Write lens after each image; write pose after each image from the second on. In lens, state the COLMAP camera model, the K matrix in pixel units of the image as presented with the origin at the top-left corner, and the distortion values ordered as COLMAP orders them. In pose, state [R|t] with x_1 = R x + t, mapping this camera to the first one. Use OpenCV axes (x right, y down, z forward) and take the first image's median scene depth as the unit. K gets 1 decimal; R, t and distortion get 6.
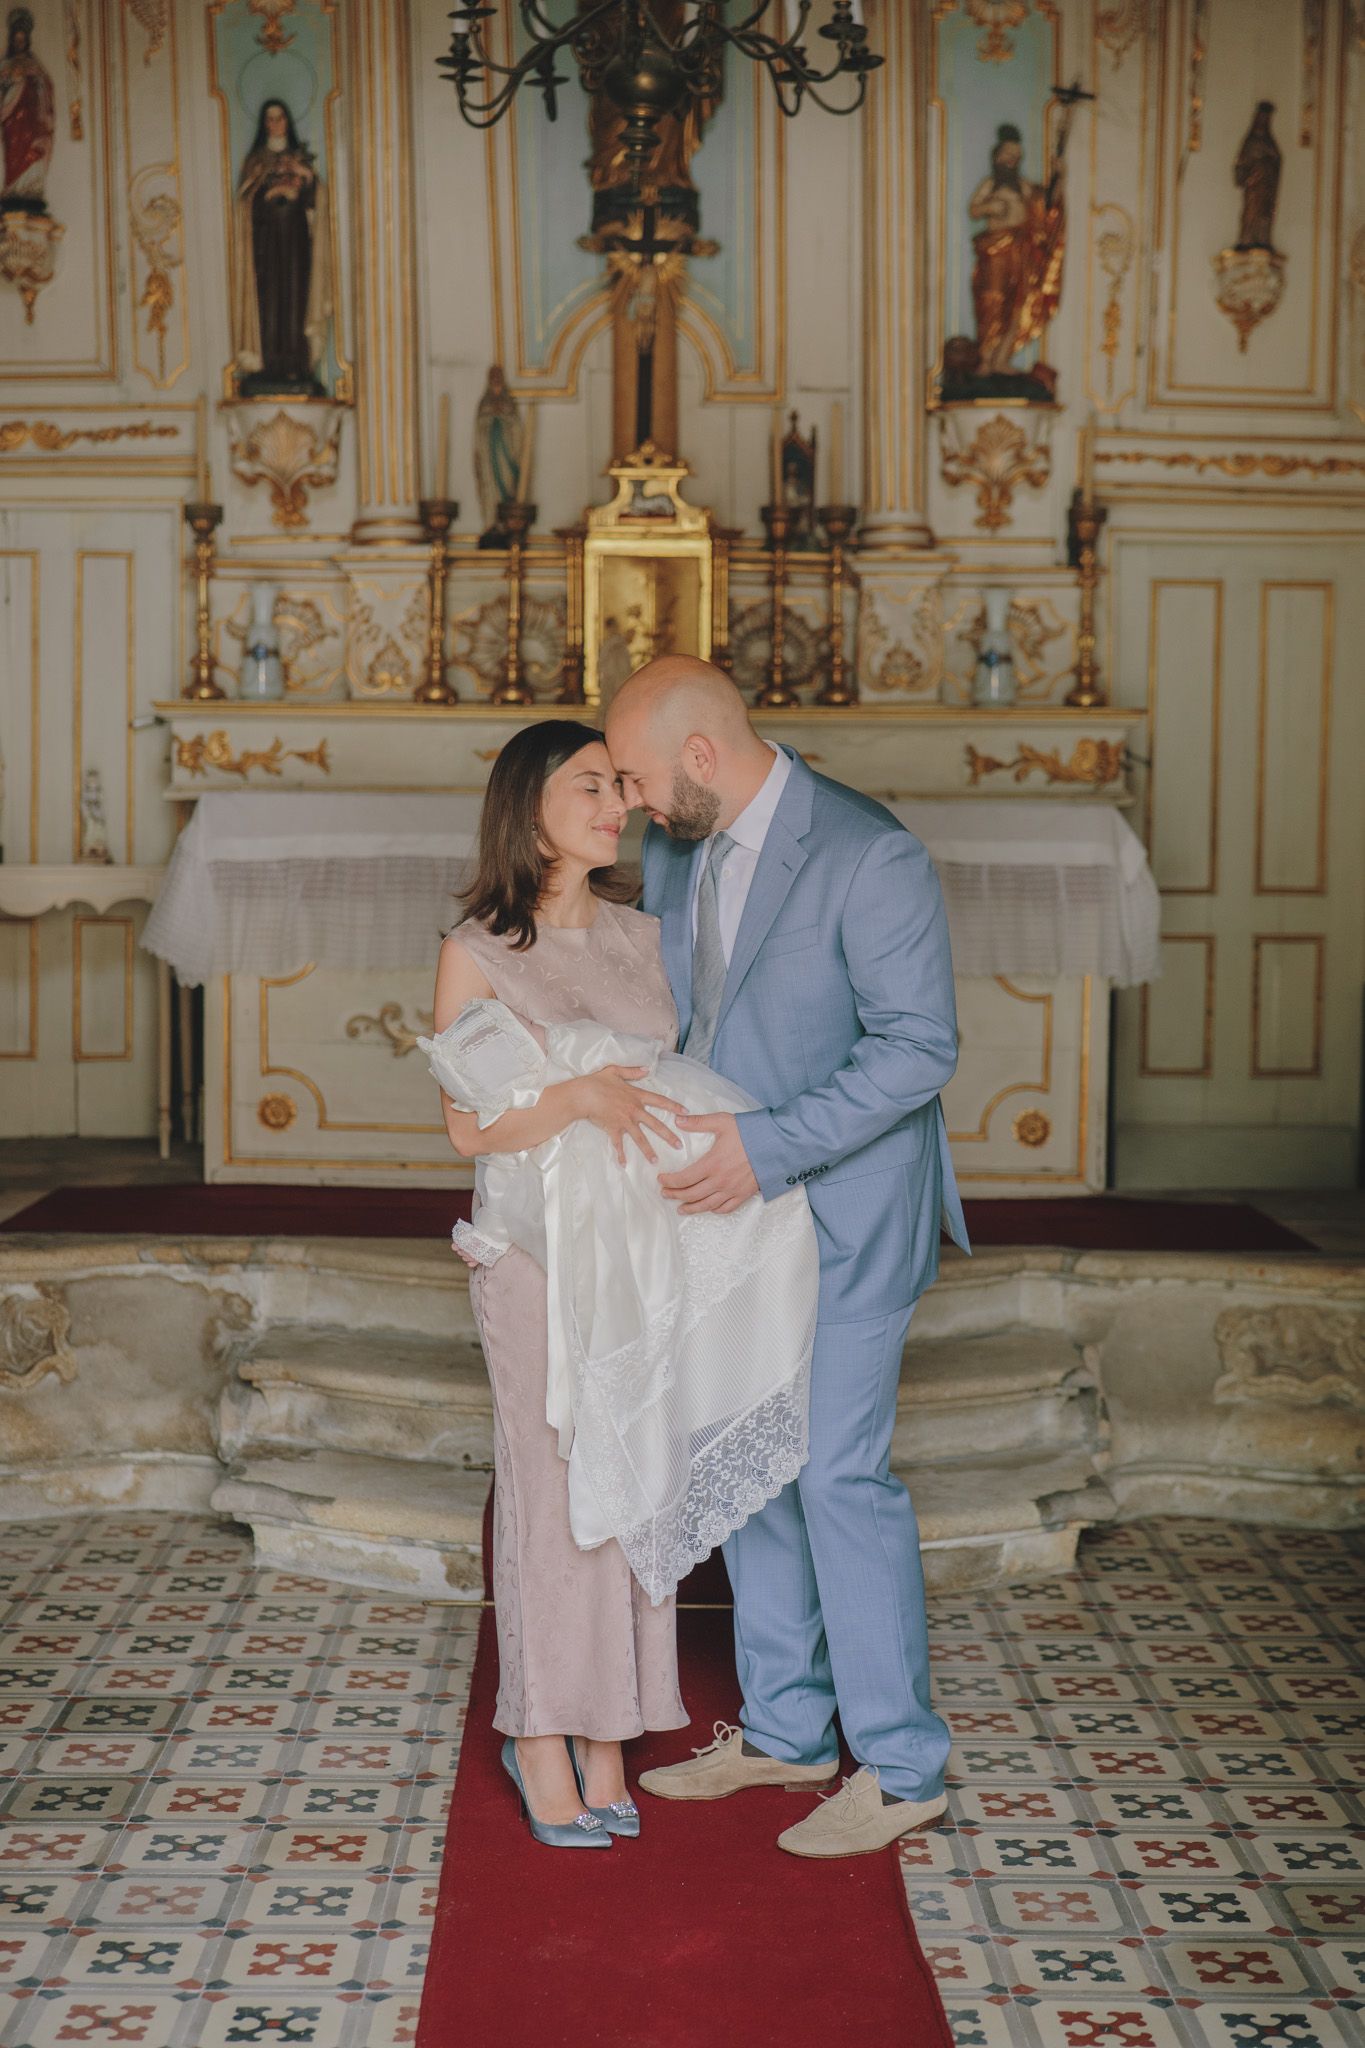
lens RADIAL K [[3024.8, 0, 682.5], [0, 3024.8, 1024.0], [0, 0, 1]] dist [-0.008214, 0.066864]
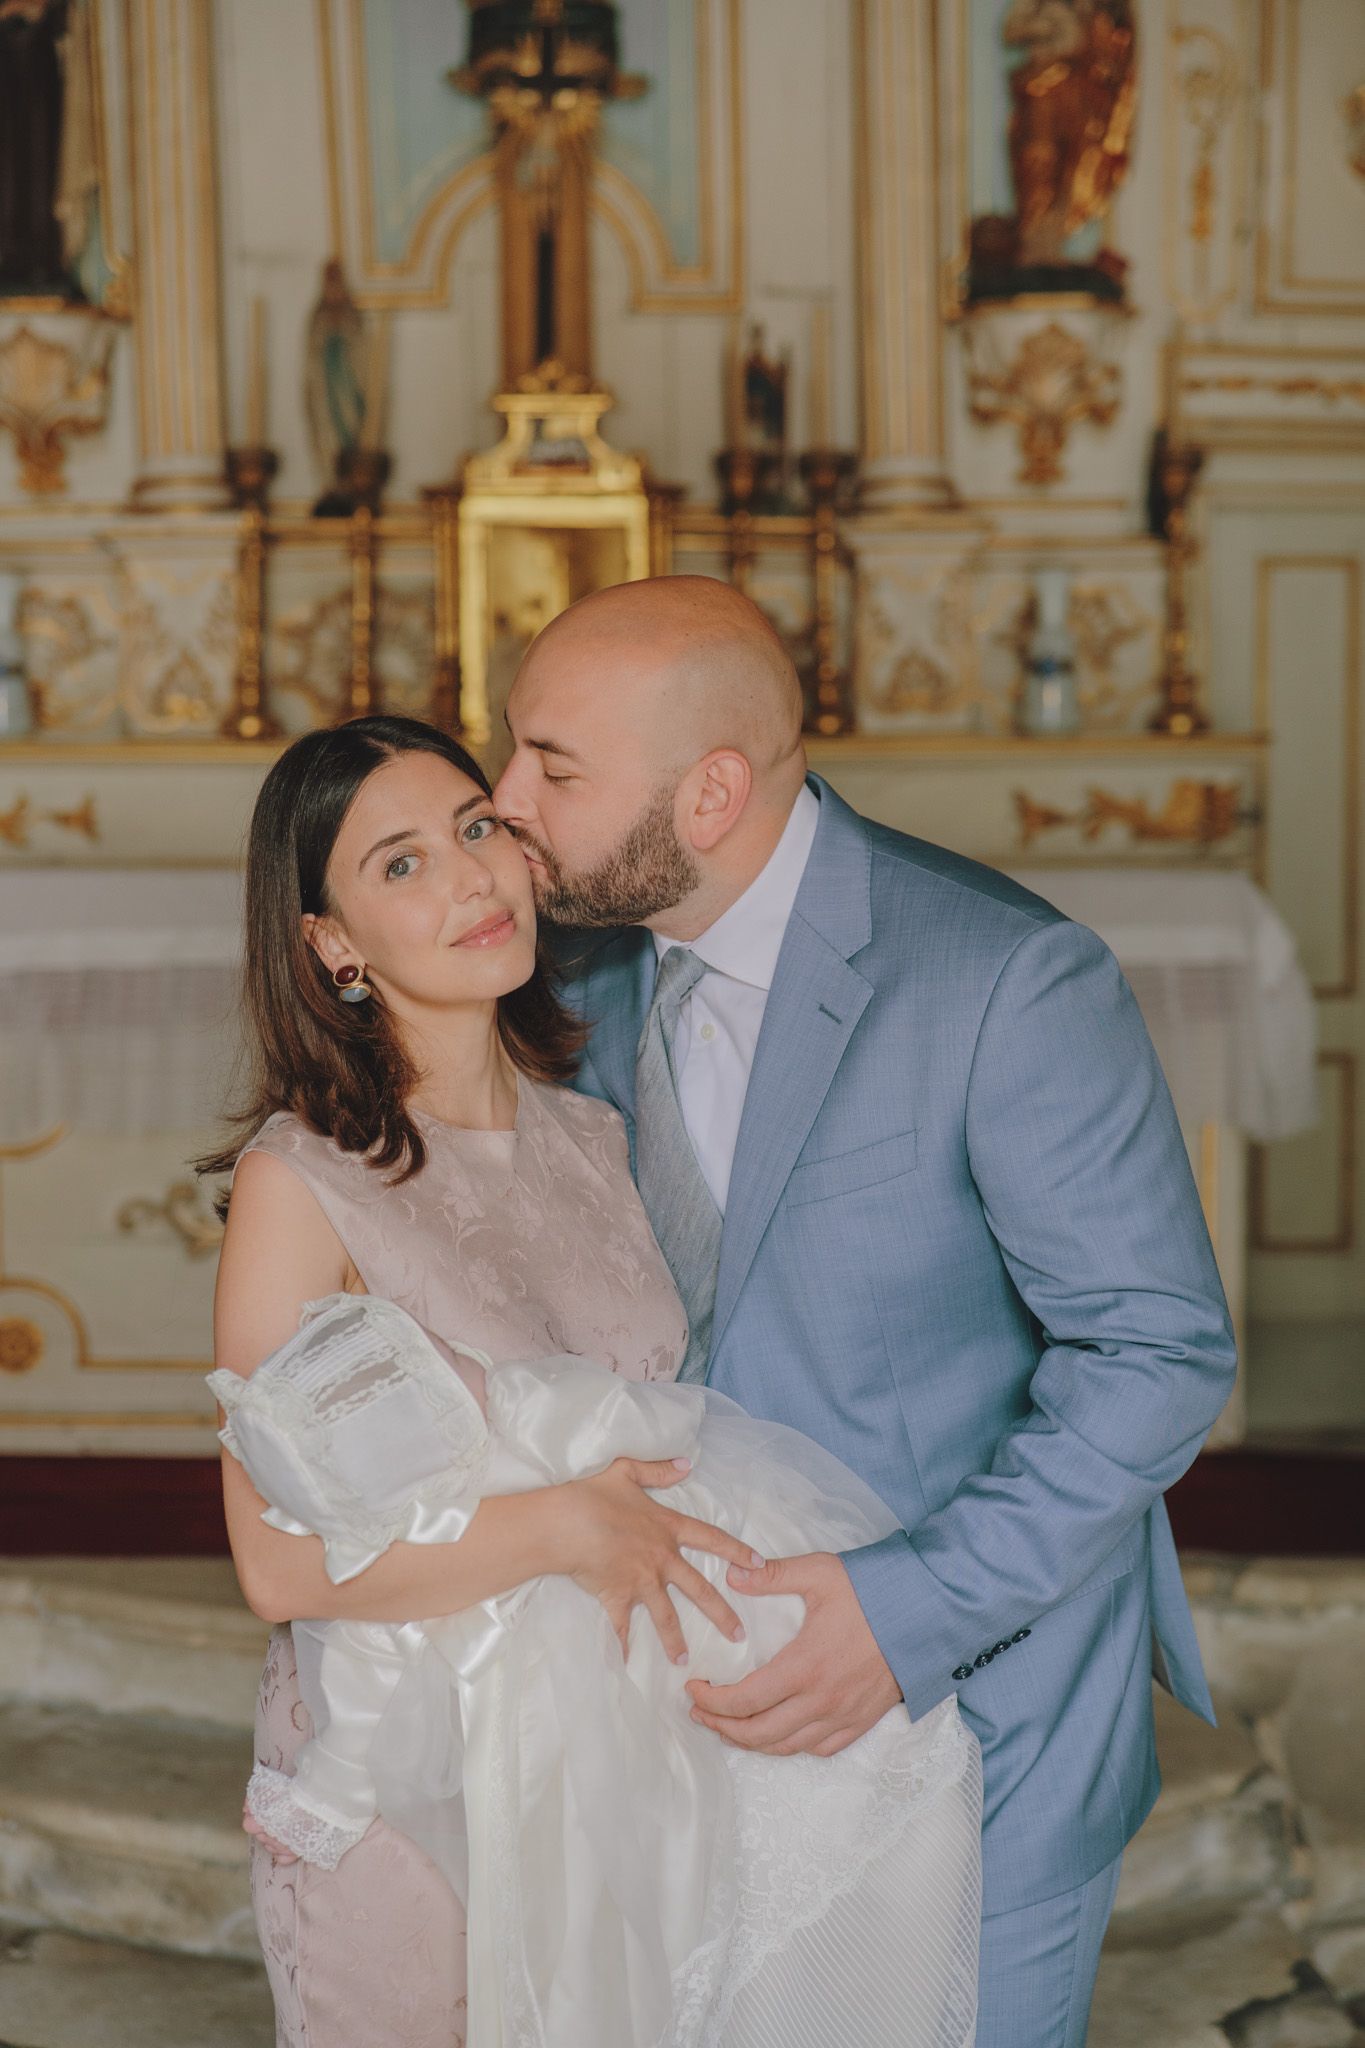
lens RADIAL K [[3024.8, 0, 682.5], [0, 3024.8, 1024.0], [0, 0, 1]] dist [-0.008214, 0.066864]
pose [[0.999430, -0.015145, 0.030158, -0.004412], [0.015877, 0.999582, -0.024164, -0.022379], [-0.029779, 0.024629, 0.999253, 0.303177]]
